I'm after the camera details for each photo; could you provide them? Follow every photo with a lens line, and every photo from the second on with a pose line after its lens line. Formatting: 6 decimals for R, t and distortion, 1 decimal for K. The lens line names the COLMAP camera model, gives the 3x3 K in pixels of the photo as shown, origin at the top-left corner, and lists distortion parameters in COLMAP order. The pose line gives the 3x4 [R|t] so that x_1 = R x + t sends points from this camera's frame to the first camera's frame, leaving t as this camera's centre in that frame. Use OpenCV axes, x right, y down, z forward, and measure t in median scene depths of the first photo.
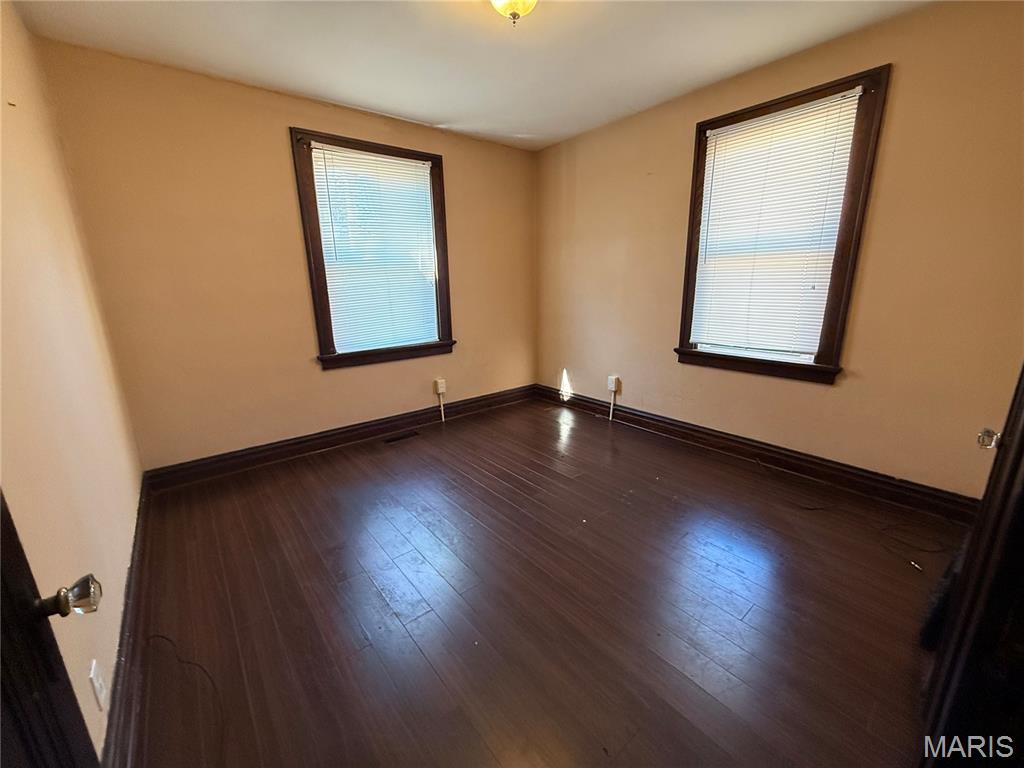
lens RADIAL K [[409.7, 0, 512.0], [0, 409.7, 384.0], [0, 0, 1]] dist [-0.000839, 0.000079]
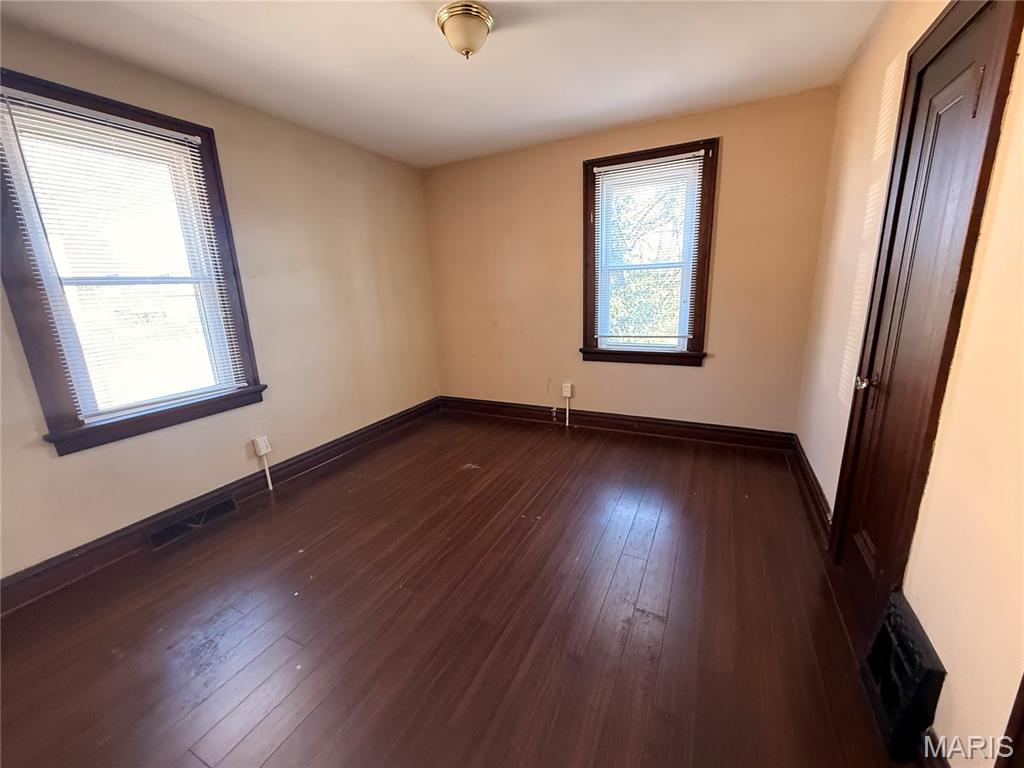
lens RADIAL K [[409.6, 0, 512.0], [0, 409.6, 384.0], [0, 0, 1]] dist [0.052318, 0.000059]
pose [[0.826457, -0.133557, 0.546929, -0.434586], [0.173723, 0.984547, -0.022090, -0.017601], [-0.535527, 0.113270, 0.836887, 0.180323]]
